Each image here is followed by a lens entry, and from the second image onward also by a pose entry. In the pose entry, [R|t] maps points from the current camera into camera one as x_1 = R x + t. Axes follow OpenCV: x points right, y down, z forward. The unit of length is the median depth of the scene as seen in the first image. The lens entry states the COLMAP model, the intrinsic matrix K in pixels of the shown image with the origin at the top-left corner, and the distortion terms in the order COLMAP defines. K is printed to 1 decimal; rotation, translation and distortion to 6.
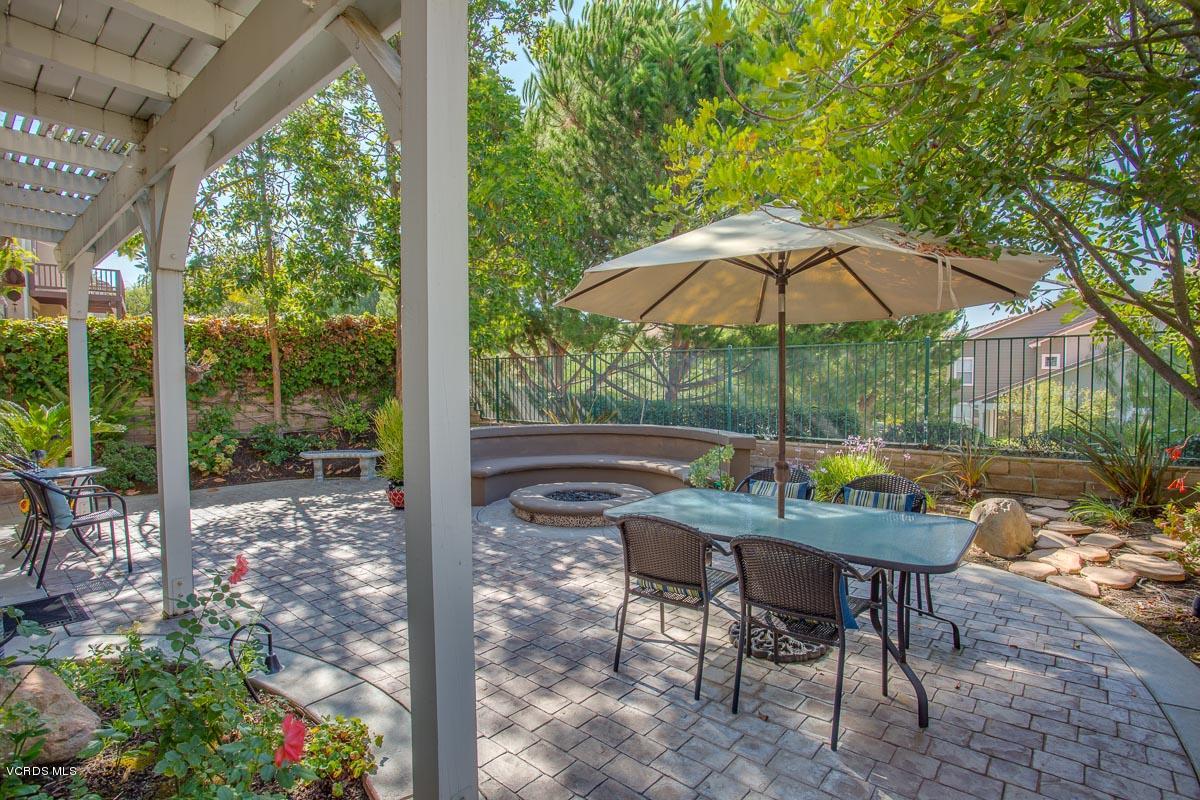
lens RADIAL K [[573.4, 0, 620.0], [0, 573.4, 404.7], [0, 0, 1]] dist [-0.072370, 0.000017]
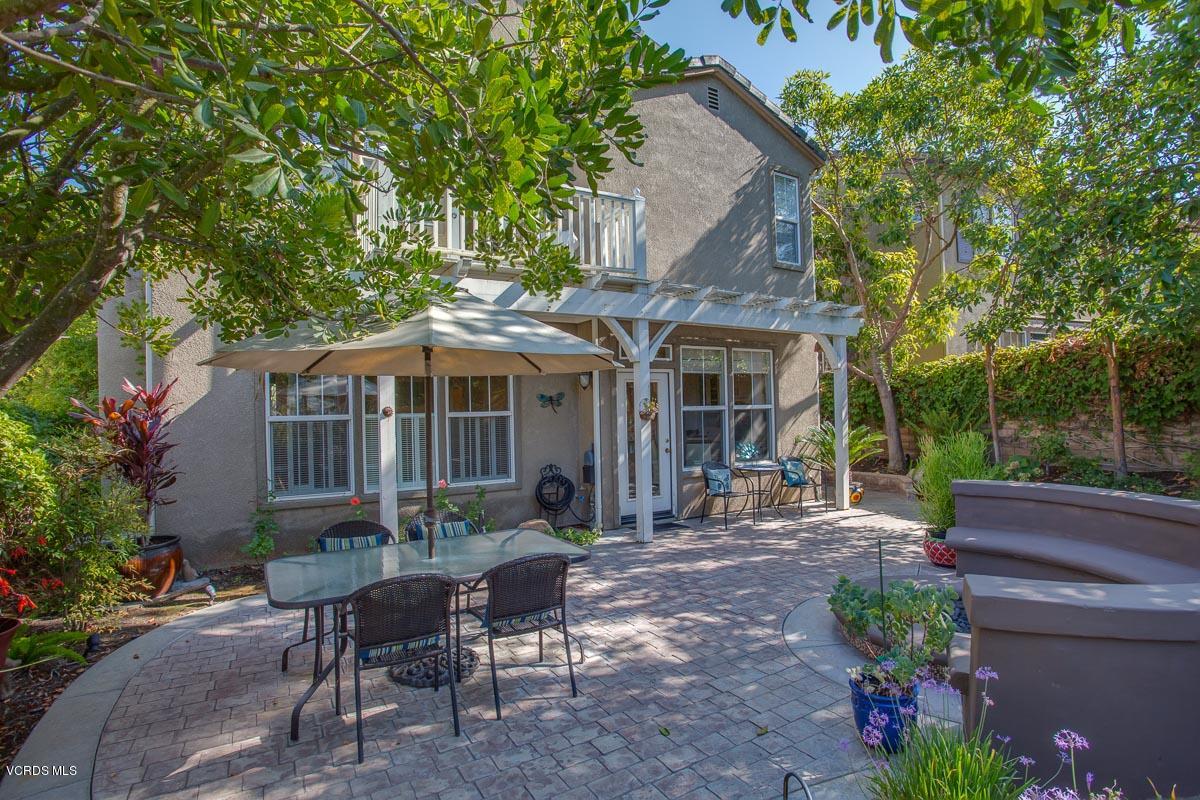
lens RADIAL K [[600.6, 0, 608.4], [0, 600.6, 402.6], [0, 0, 1]] dist [-0.026738, 0.000415]
pose [[-0.339530, 0.007009, -0.940569, 0.885602], [-0.011022, 0.999874, 0.011429, -0.094381], [0.940531, 0.014247, -0.339410, 1.163225]]
